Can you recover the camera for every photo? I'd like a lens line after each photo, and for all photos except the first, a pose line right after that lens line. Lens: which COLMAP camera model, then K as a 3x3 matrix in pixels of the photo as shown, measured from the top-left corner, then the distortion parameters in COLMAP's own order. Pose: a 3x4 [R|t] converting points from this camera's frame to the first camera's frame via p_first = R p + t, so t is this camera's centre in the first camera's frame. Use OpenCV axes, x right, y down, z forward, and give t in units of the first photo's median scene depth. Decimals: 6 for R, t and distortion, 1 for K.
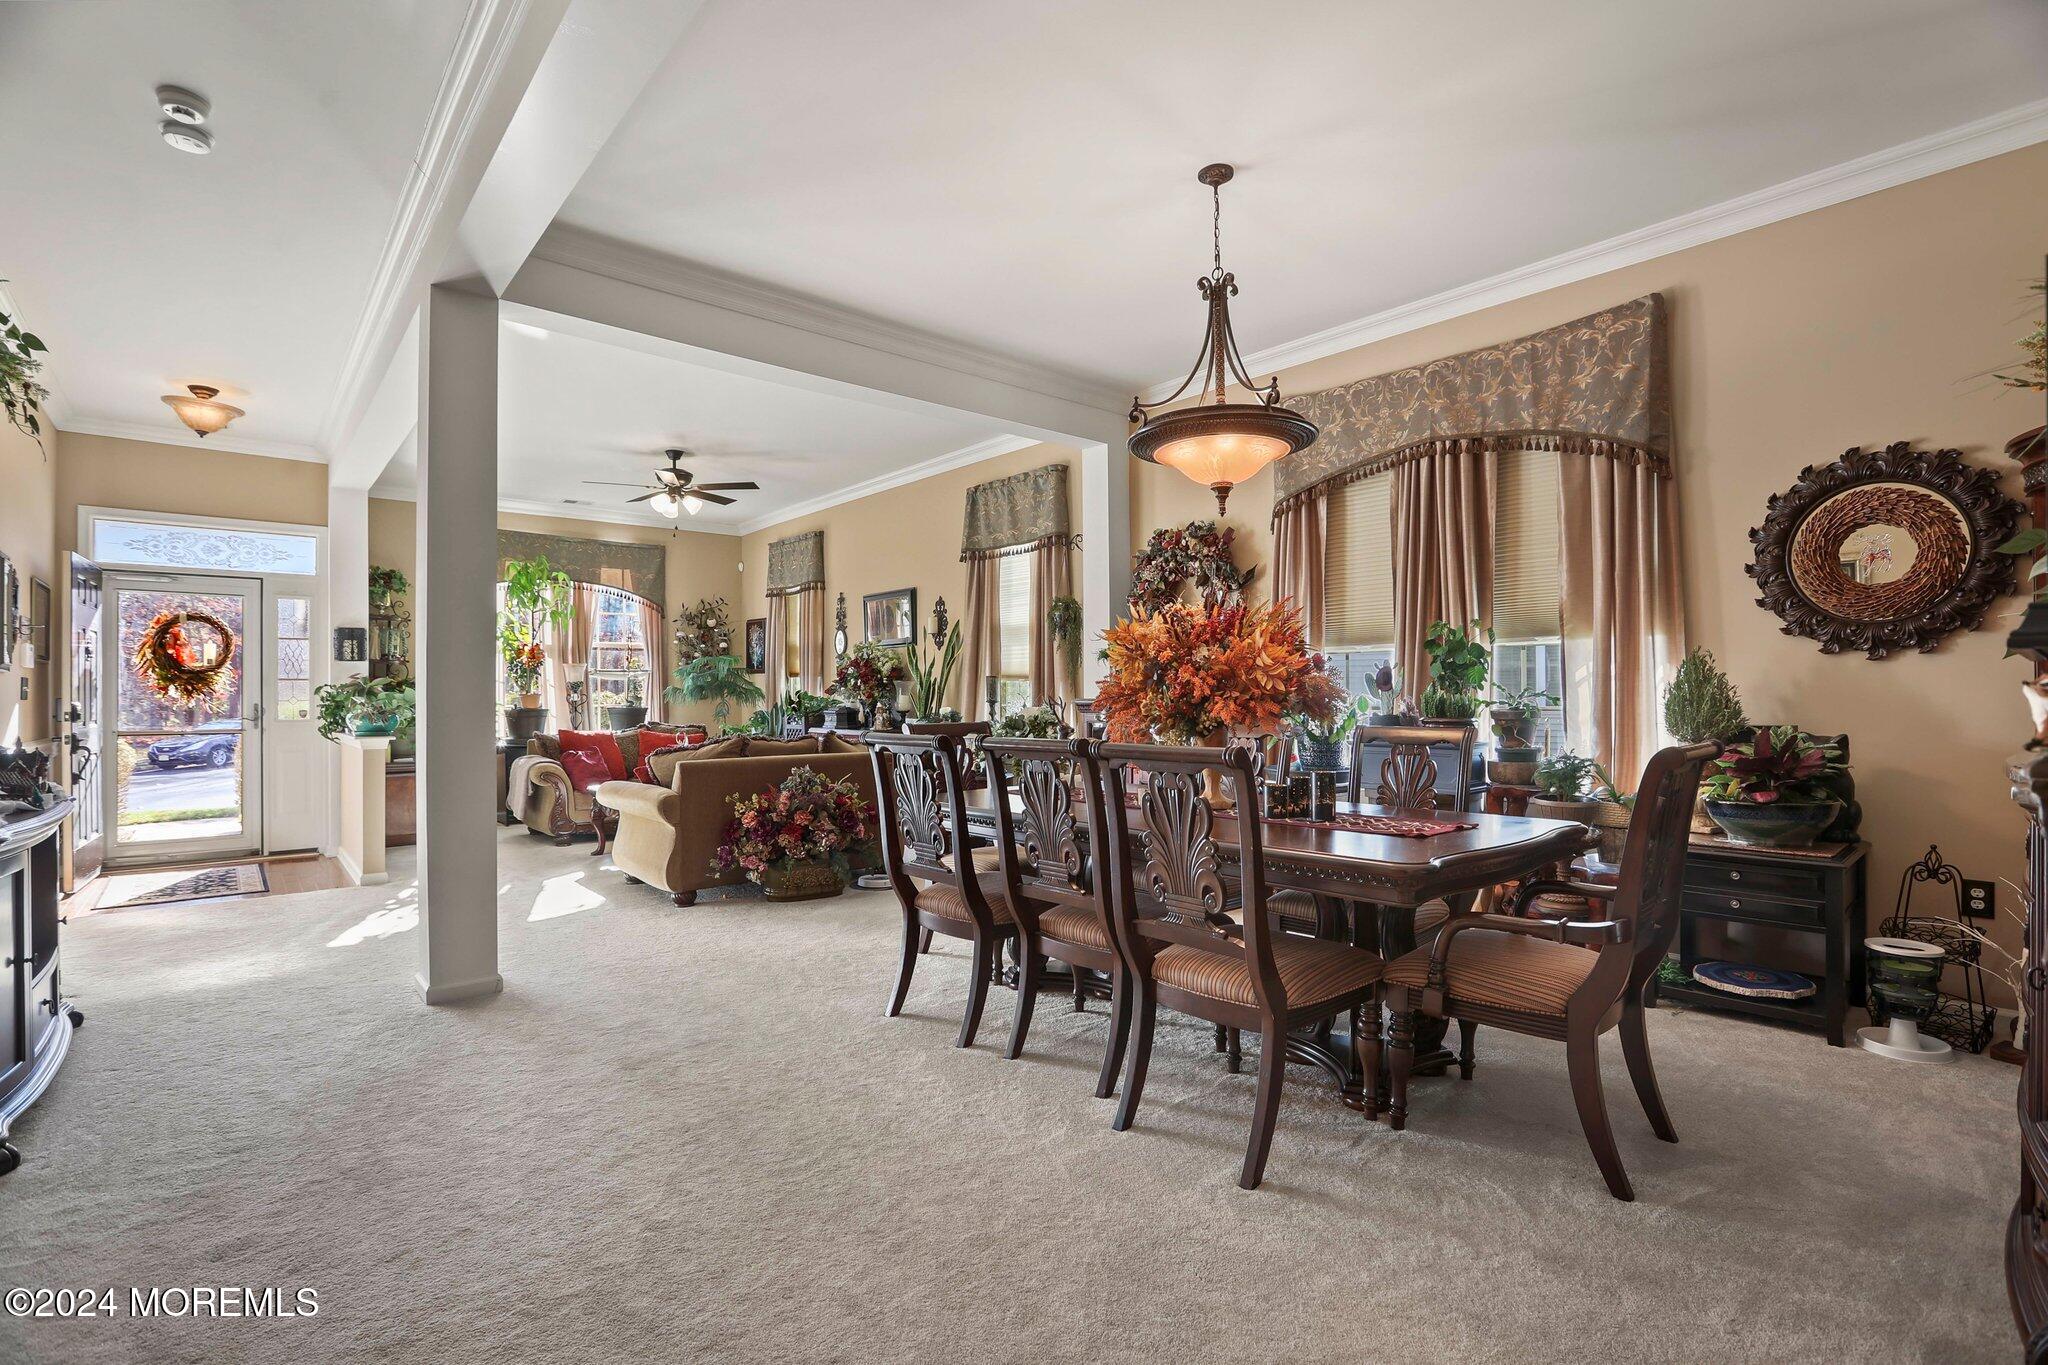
lens RADIAL K [[944.5, 0, 1024.4], [0, 944.5, 692.0], [0, 0, 1]] dist [-0.017457, 0.000877]
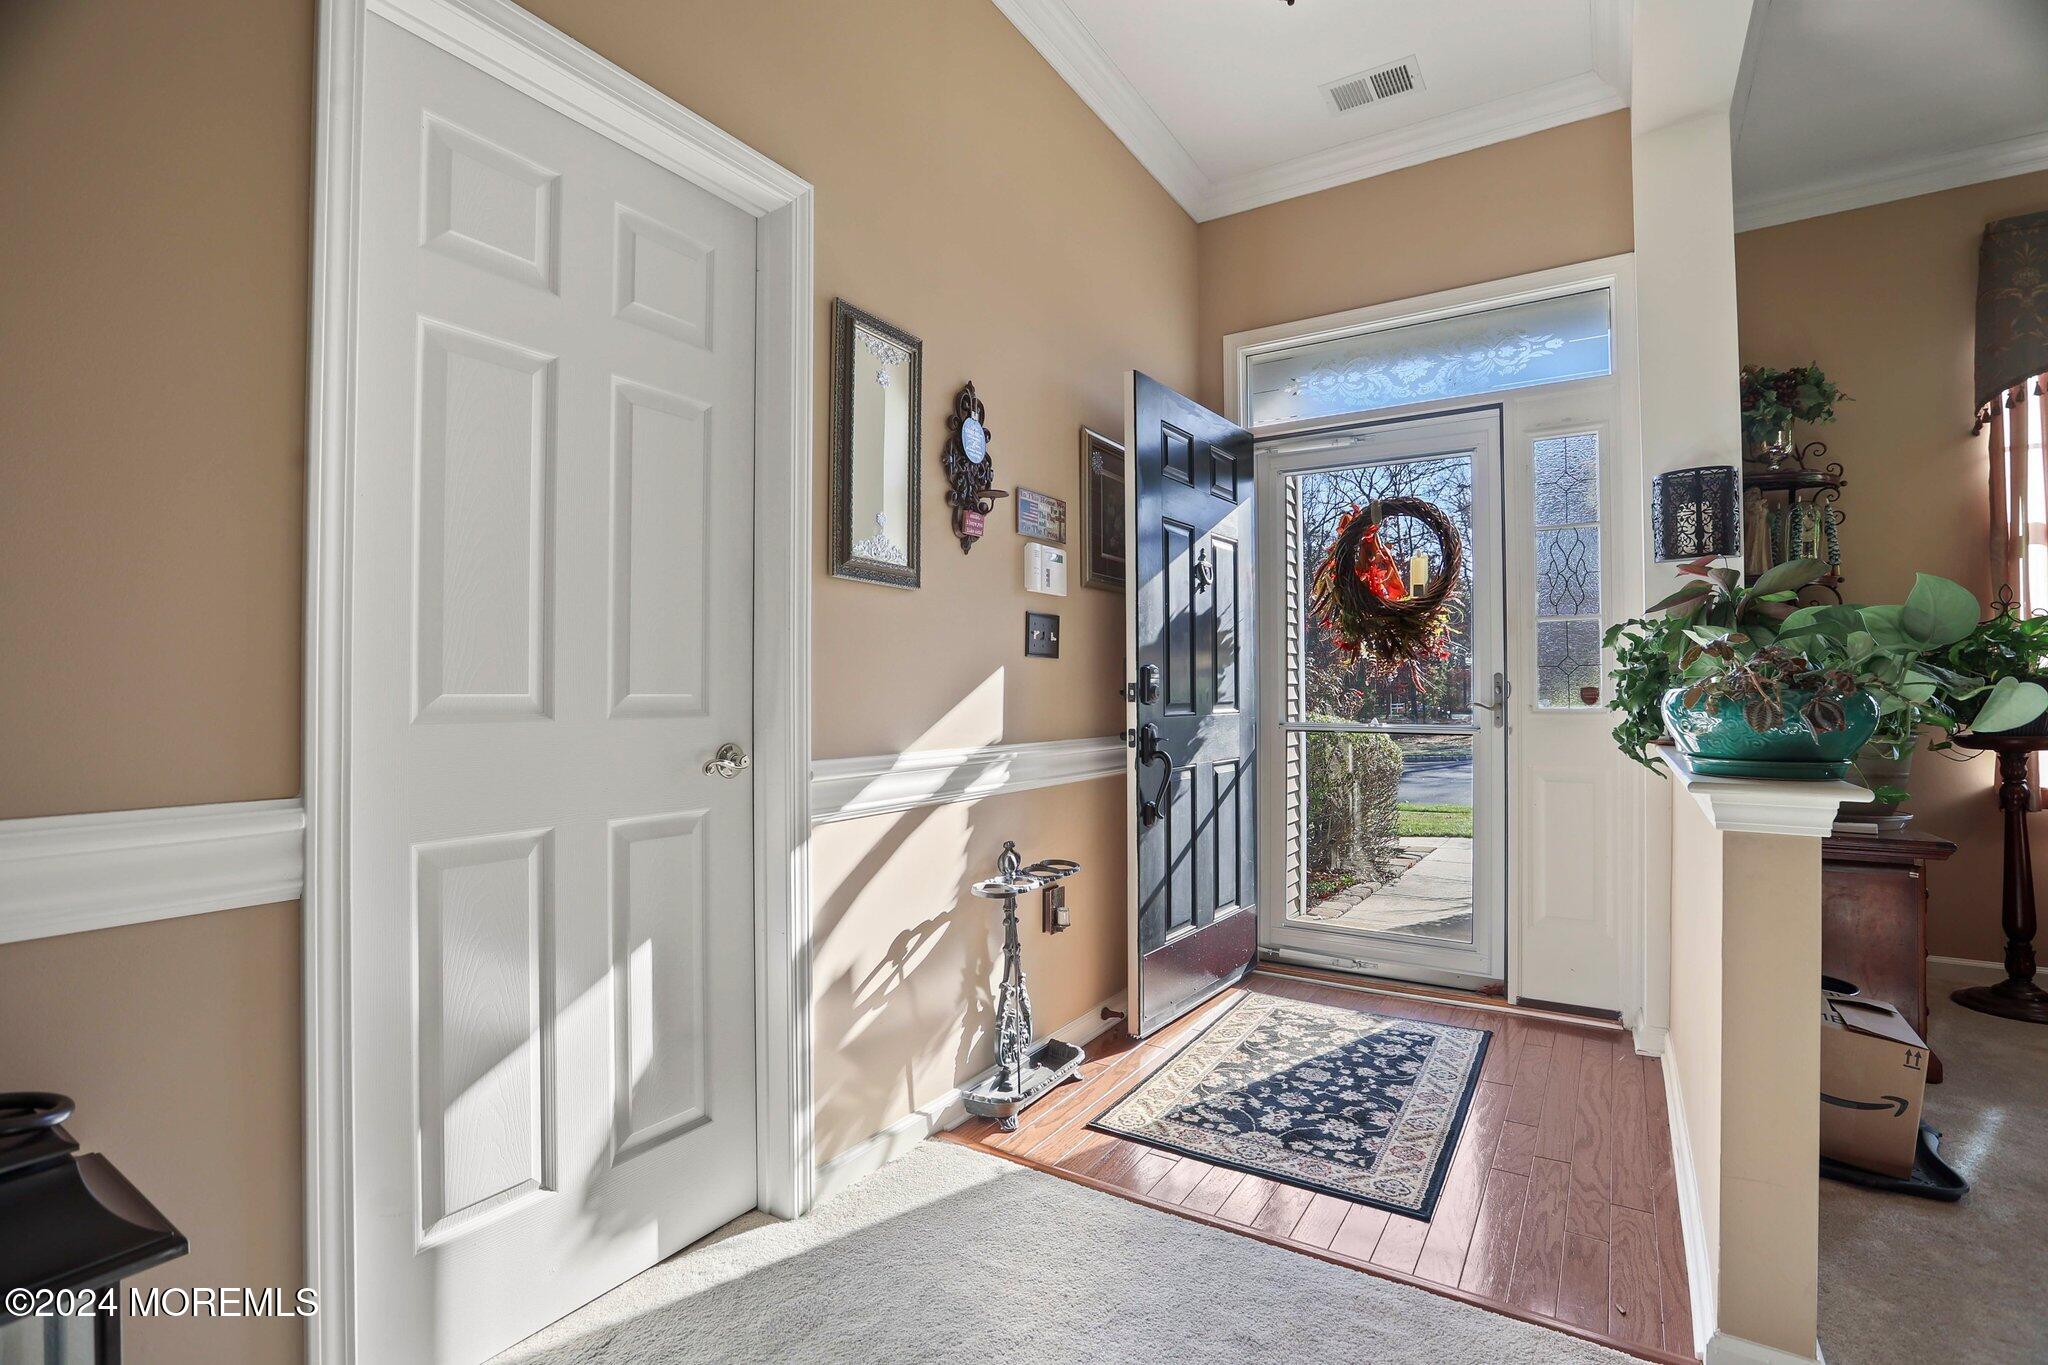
lens RADIAL K [[944.5, 0, 1024.4], [0, 944.5, 692.0], [0, 0, 1]] dist [-0.017457, 0.000877]
pose [[0.299491, 0.001617, -0.954098, -0.432712], [0.006492, 0.999972, 0.003732, 0.018329], [0.954077, -0.007312, 0.299472, 0.617216]]
